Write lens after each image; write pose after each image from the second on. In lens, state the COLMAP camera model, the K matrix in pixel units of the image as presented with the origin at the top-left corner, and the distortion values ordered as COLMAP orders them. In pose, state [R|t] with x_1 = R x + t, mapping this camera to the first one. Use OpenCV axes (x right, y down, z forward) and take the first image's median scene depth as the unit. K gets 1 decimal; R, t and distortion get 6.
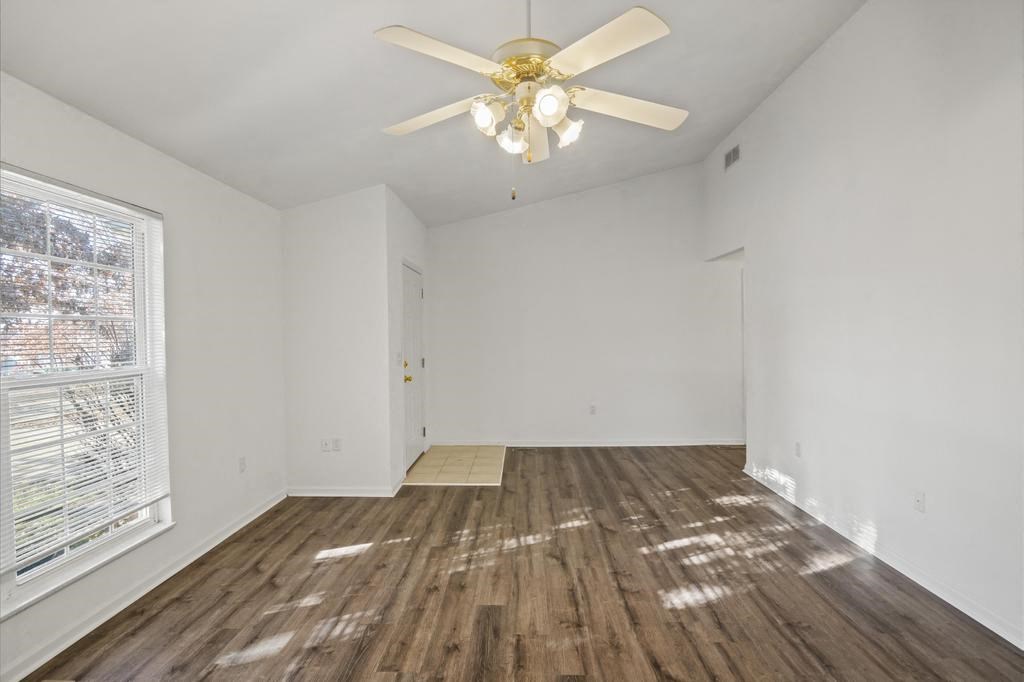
lens RADIAL K [[508.2, 0, 504.7], [0, 508.2, 341.5], [0, 0, 1]] dist [-0.016856, -0.000733]
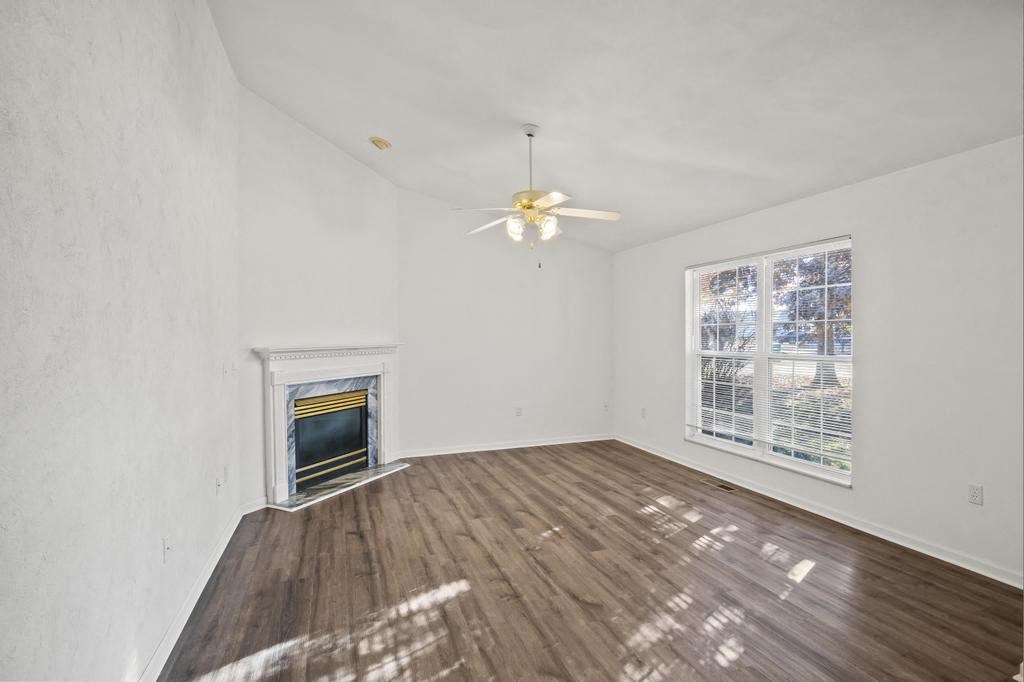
lens RADIAL K [[508.2, 0, 504.7], [0, 508.2, 341.5], [0, 0, 1]] dist [-0.016856, -0.000733]
pose [[-0.935781, 0.023358, -0.351808, 0.511309], [0.012601, 0.999381, 0.032837, -0.036682], [0.352357, 0.026295, -0.935496, 1.700358]]
